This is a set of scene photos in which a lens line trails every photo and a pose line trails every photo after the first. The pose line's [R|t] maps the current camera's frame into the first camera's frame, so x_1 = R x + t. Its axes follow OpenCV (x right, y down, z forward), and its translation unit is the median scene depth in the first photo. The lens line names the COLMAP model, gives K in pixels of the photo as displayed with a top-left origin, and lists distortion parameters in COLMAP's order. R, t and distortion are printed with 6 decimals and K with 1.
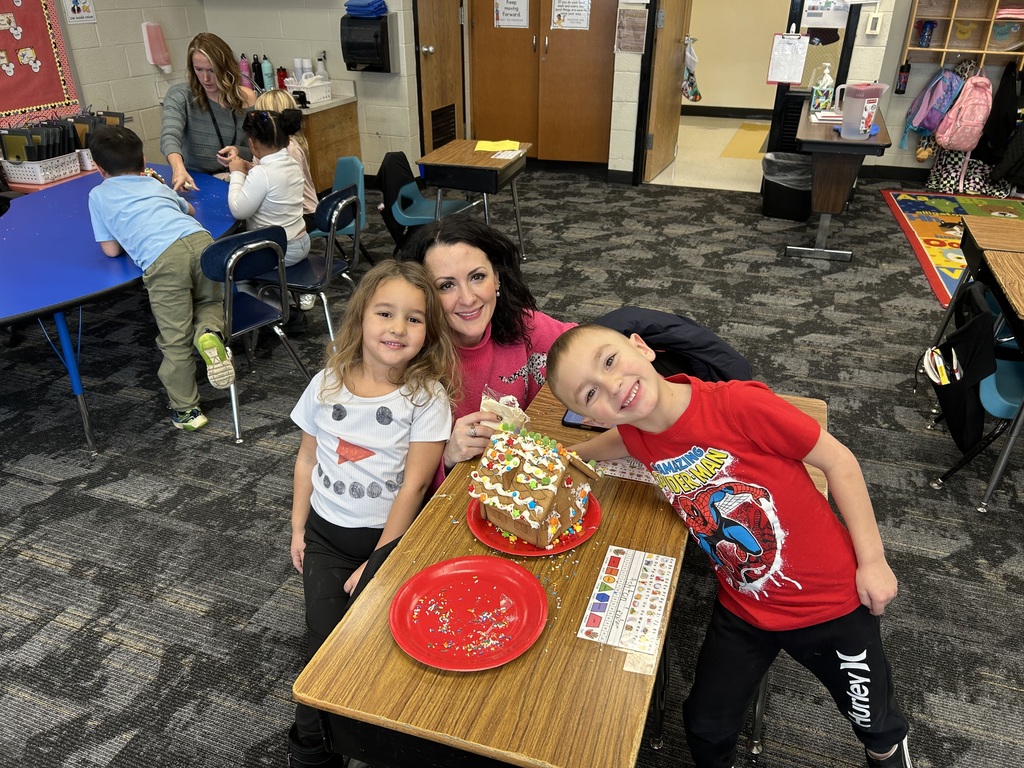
lens RADIAL K [[785.7, 0, 512.0], [0, 785.7, 384.0], [0, 0, 1]] dist [0.025010, -0.006729]
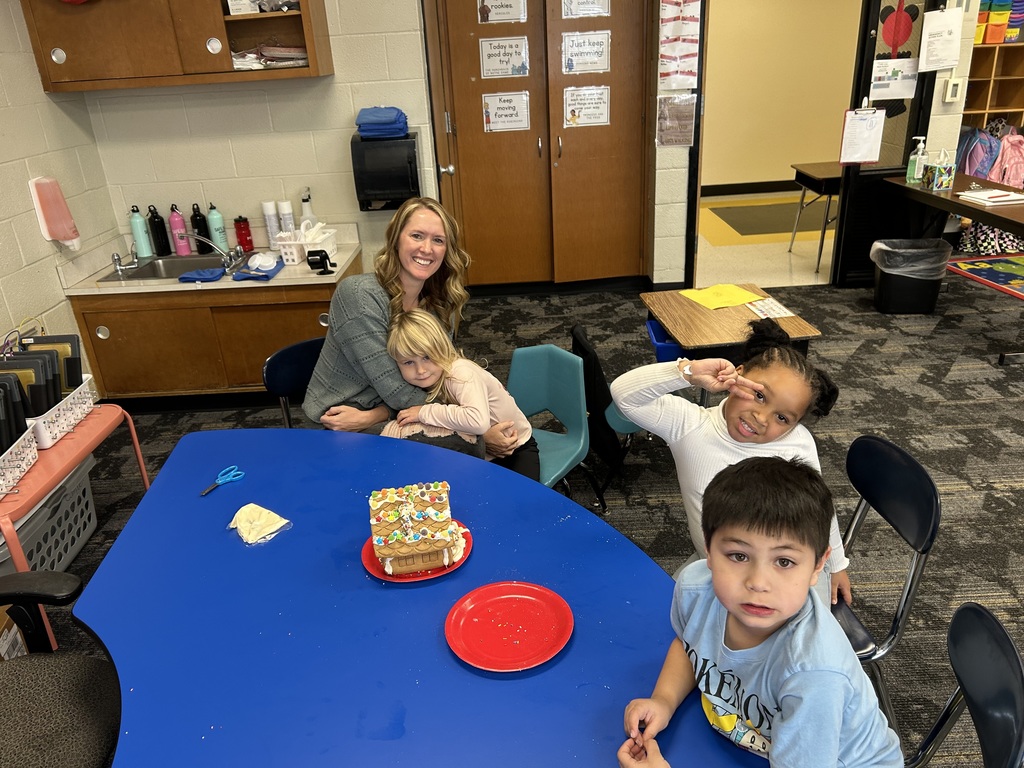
lens RADIAL K [[785.7, 0, 512.0], [0, 785.7, 384.0], [0, 0, 1]] dist [0.025010, -0.006729]
pose [[0.930727, -0.192589, 0.310898, -0.328097], [0.220088, 0.973895, -0.055583, -0.175818], [-0.292077, 0.120157, 0.948817, 0.307405]]
